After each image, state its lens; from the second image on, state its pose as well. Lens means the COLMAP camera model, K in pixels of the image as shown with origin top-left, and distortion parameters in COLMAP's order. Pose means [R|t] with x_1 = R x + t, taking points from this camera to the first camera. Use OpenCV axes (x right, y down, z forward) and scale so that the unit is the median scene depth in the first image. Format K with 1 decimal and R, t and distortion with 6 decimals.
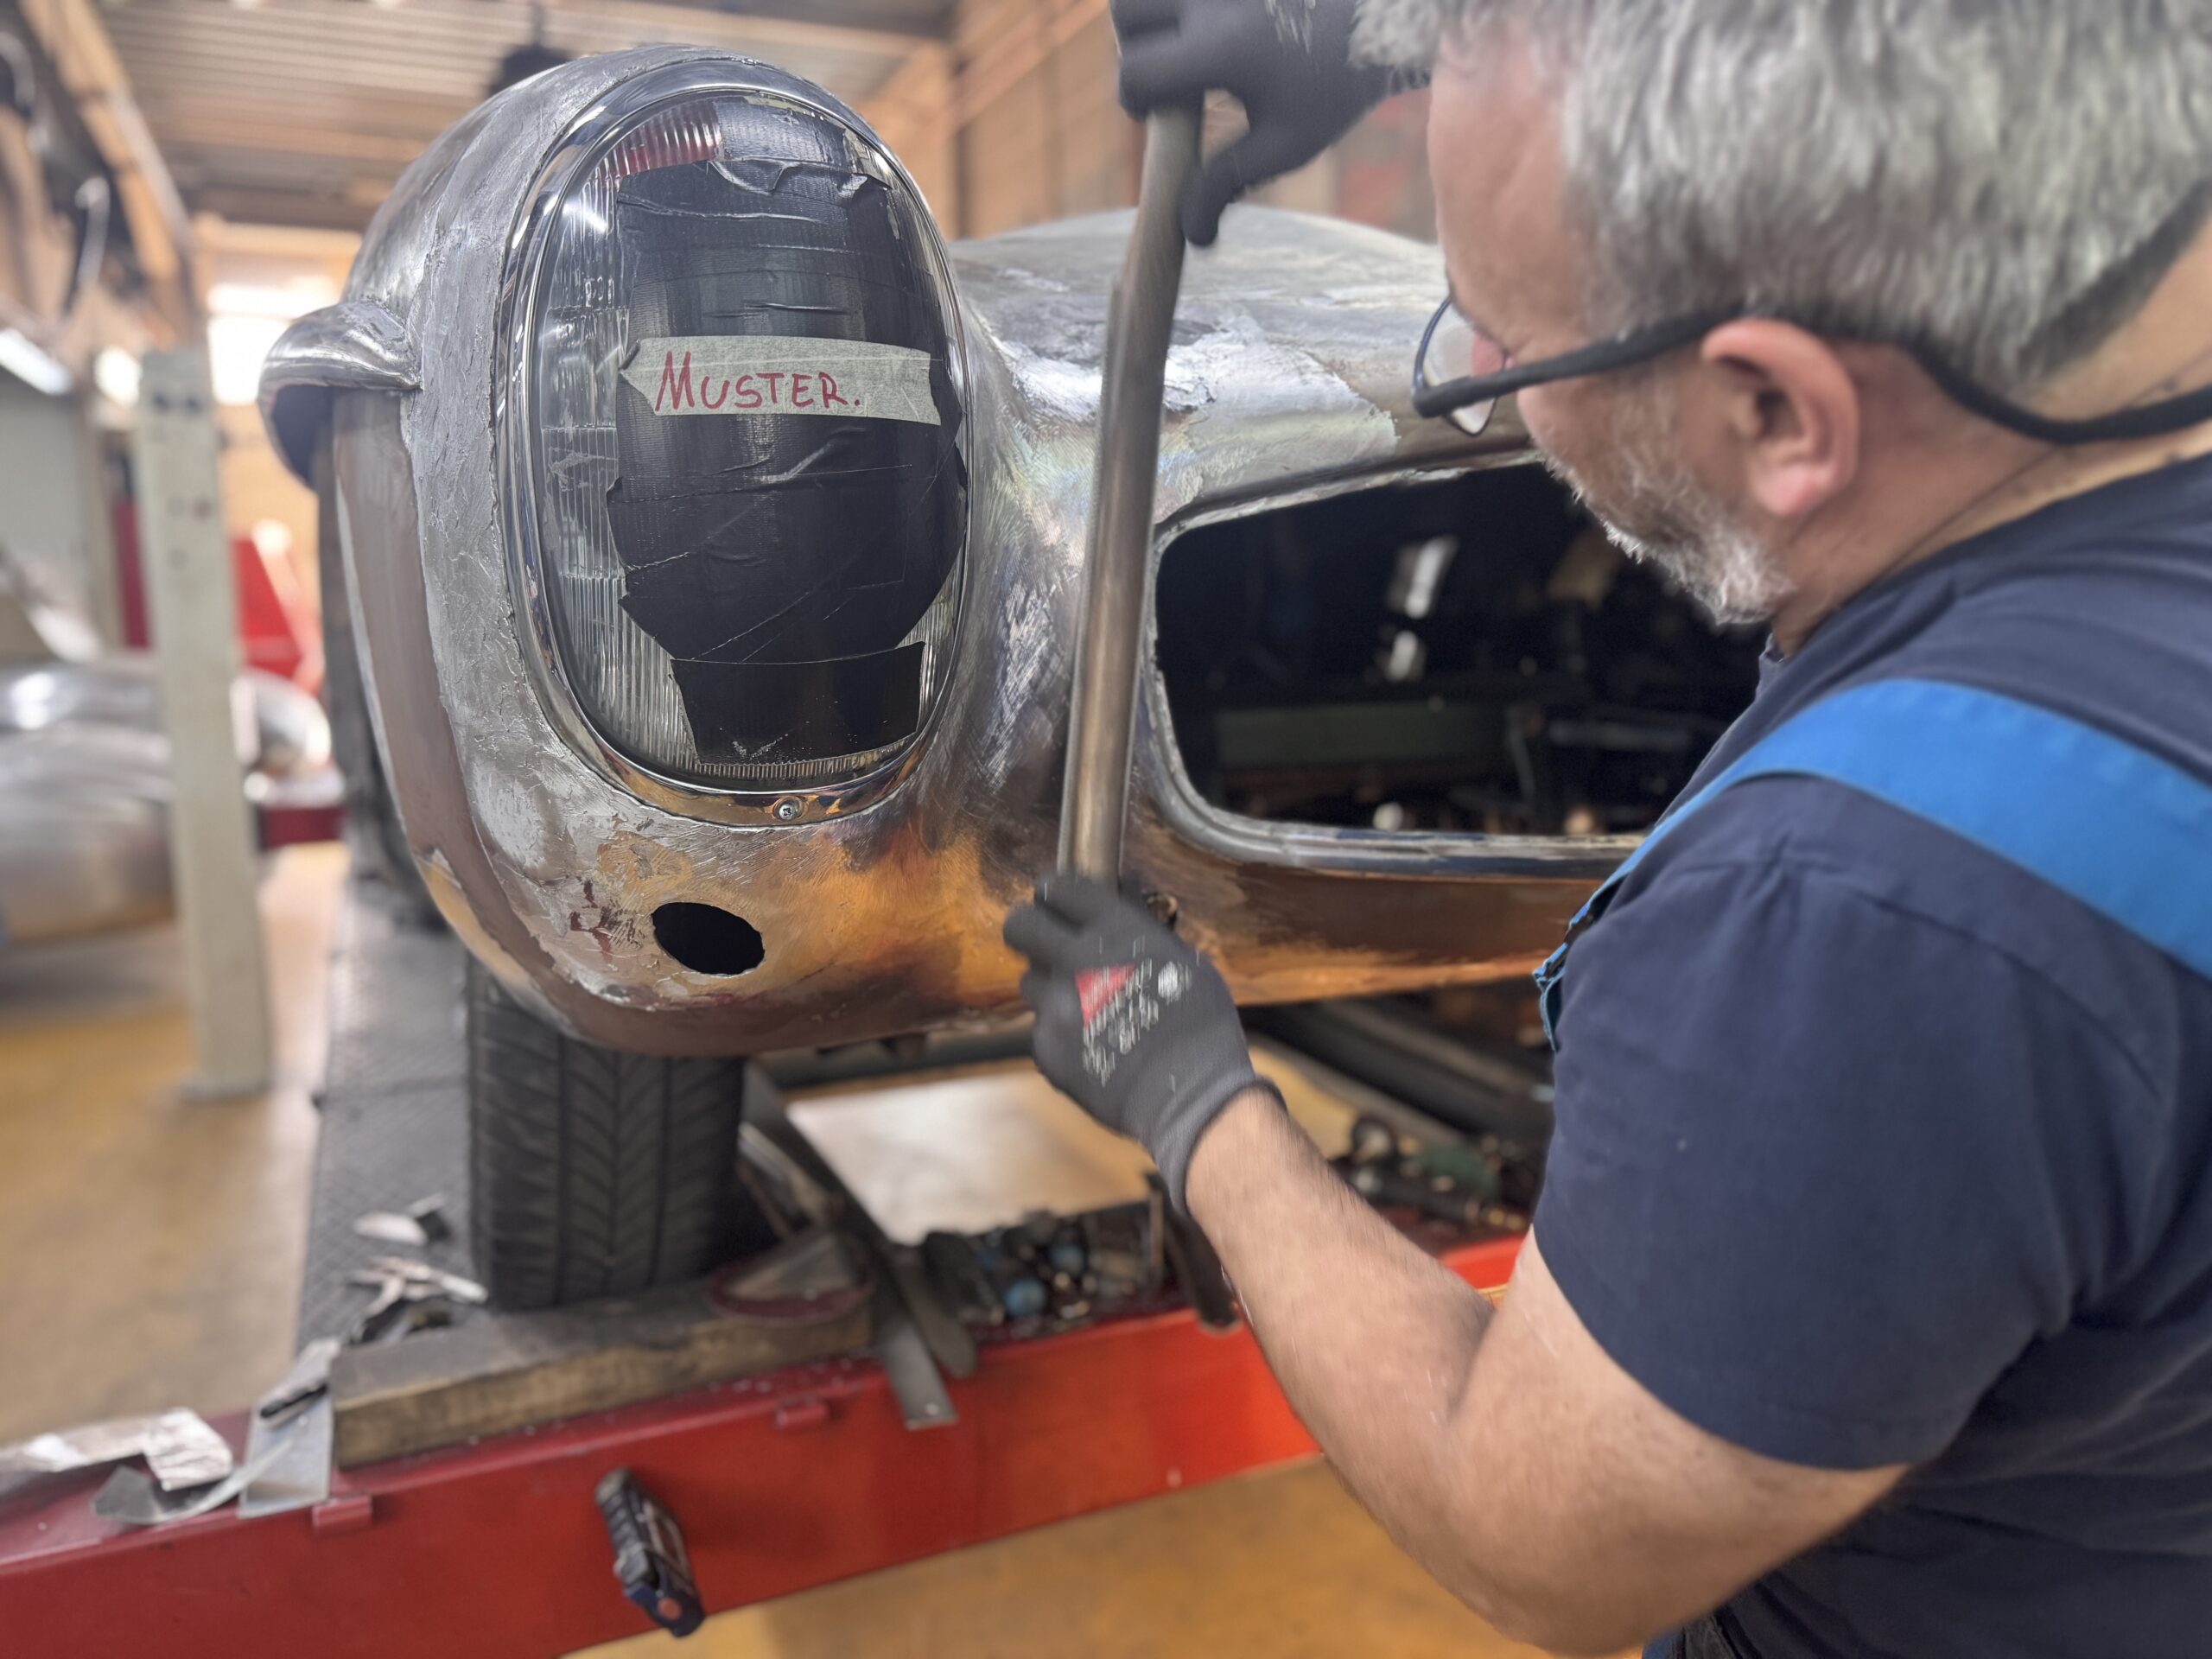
lens RADIAL K [[1577.7, 0, 1105.9], [0, 1577.7, 830.2], [0, 0, 1]] dist [0.026343, 0.001175]
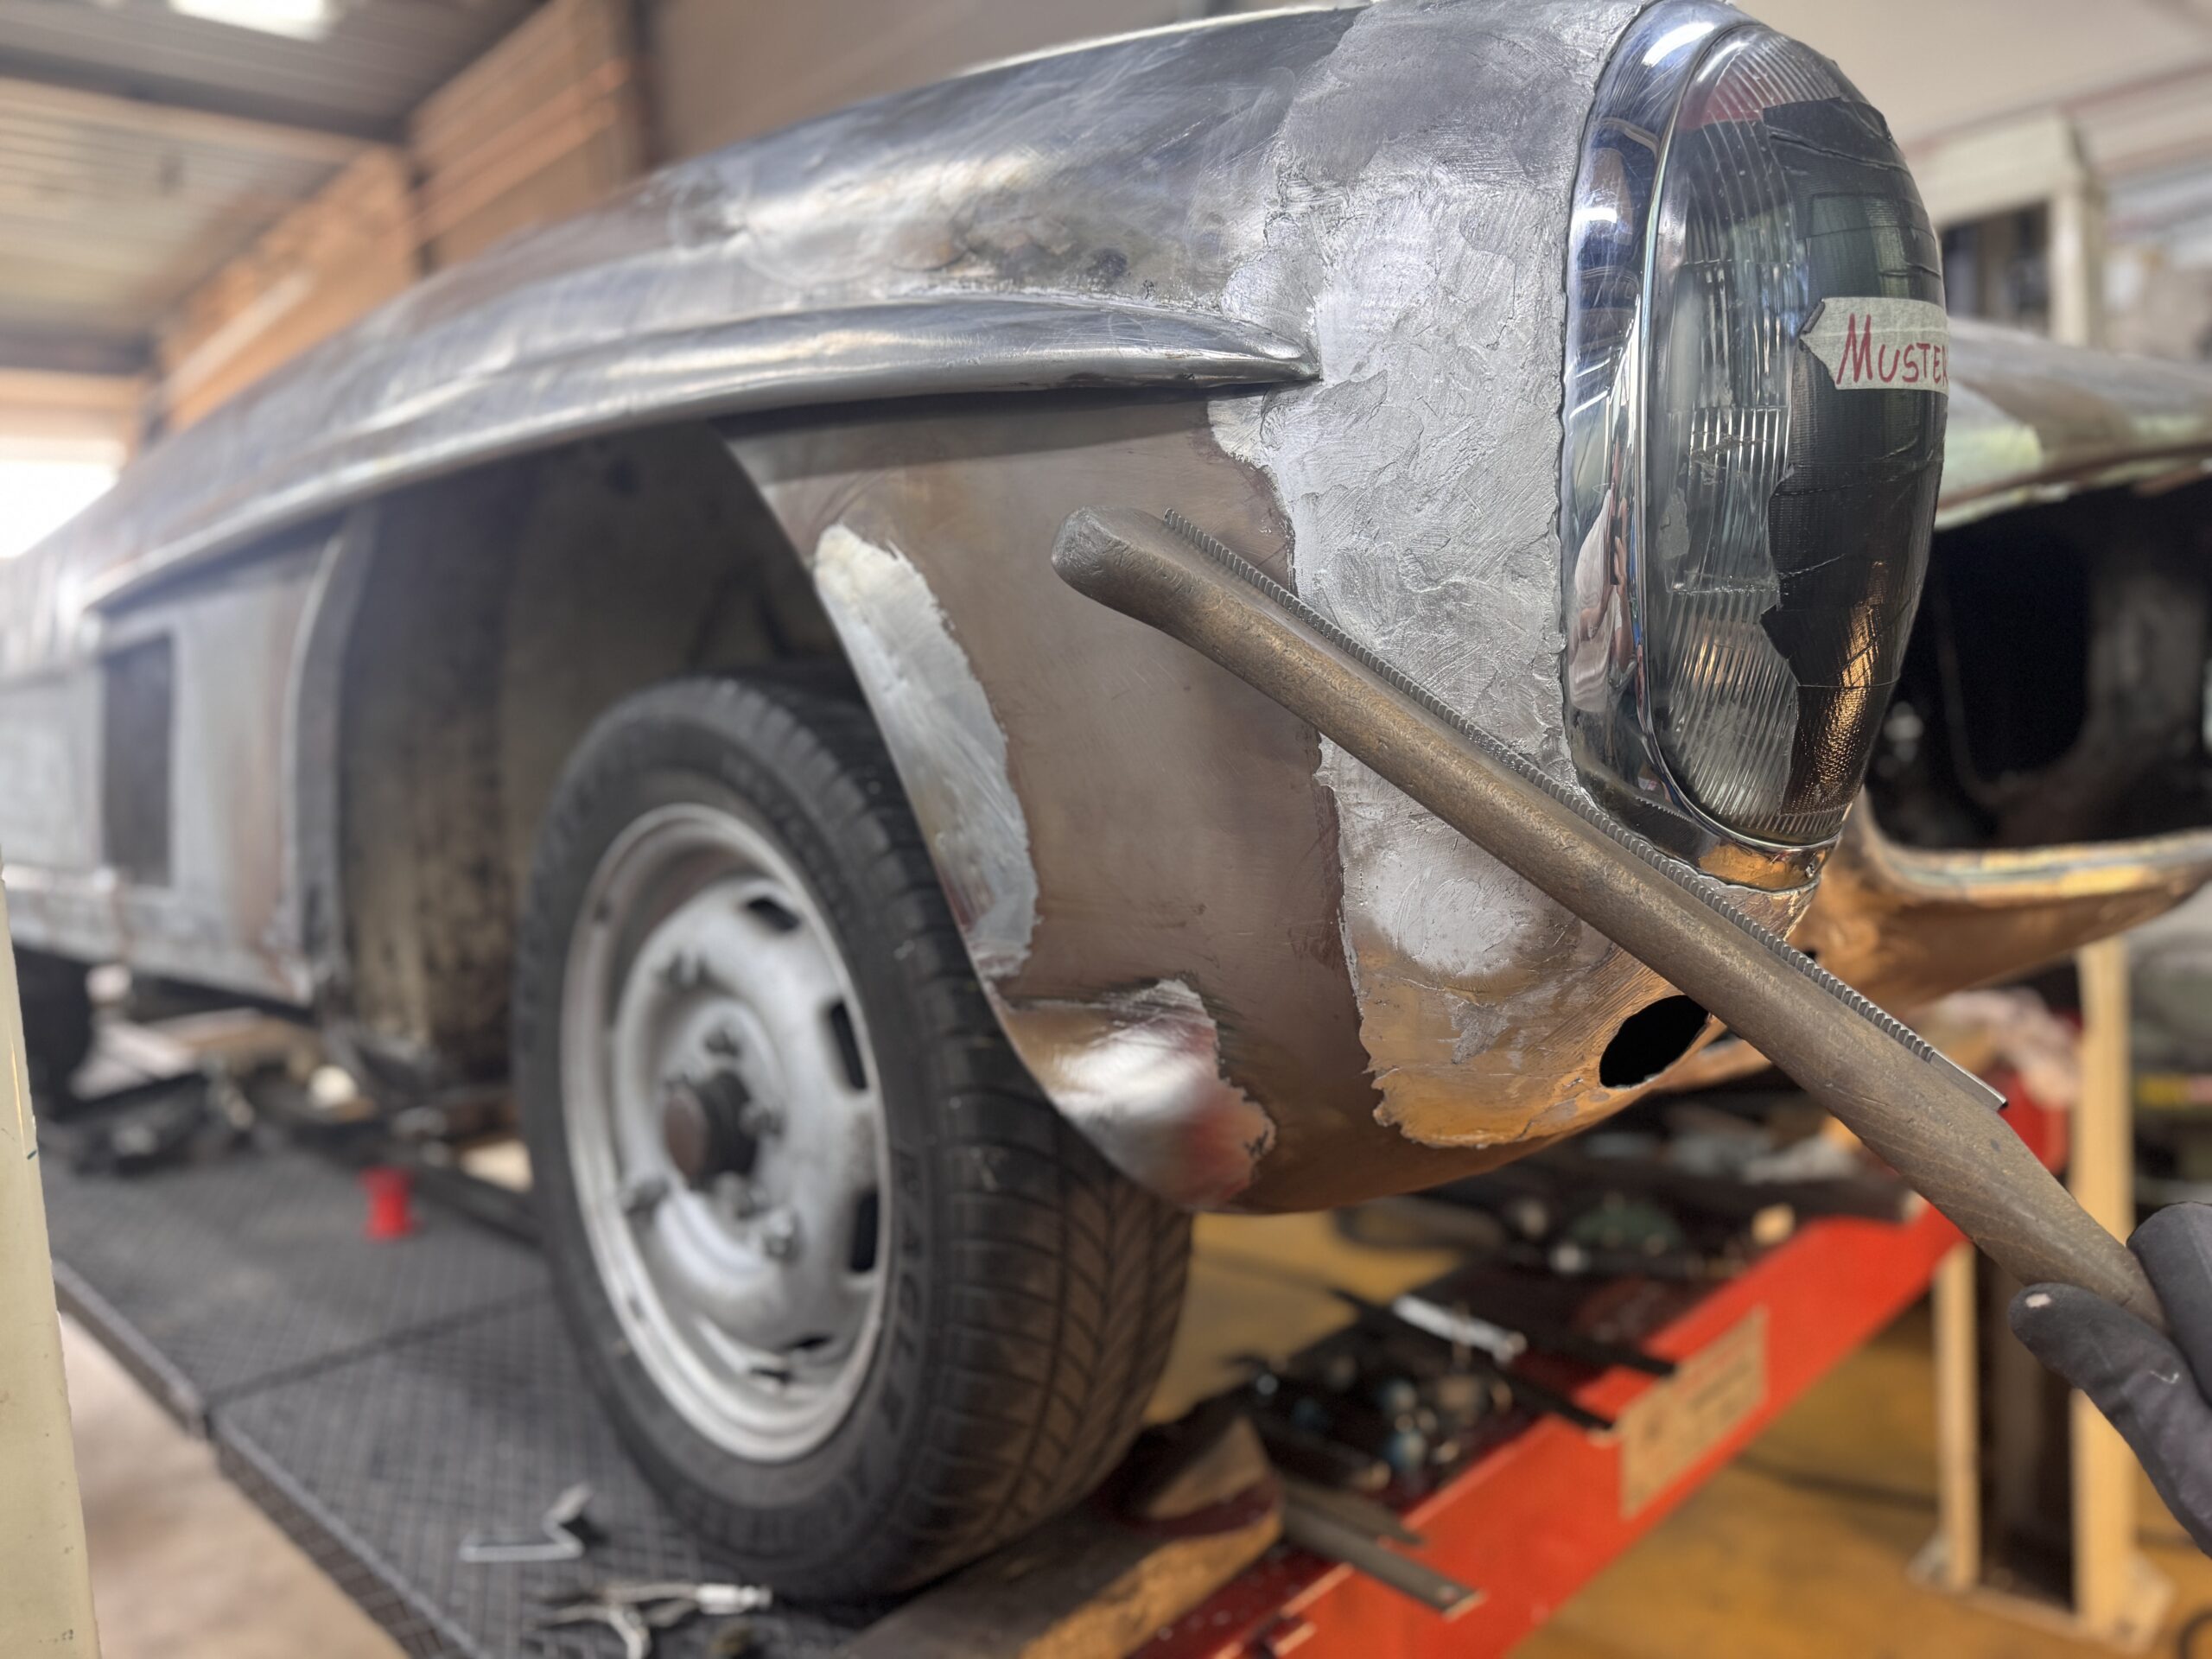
lens RADIAL K [[1577.7, 0, 1106.3], [0, 1577.7, 829.9], [0, 0, 1]] dist [0.026343, 0.001175]
pose [[0.931986, -0.080827, 0.353369, -0.952317], [0.109291, 0.992117, -0.061317, -0.022857], [-0.345627, 0.095766, 0.933472, 0.374013]]
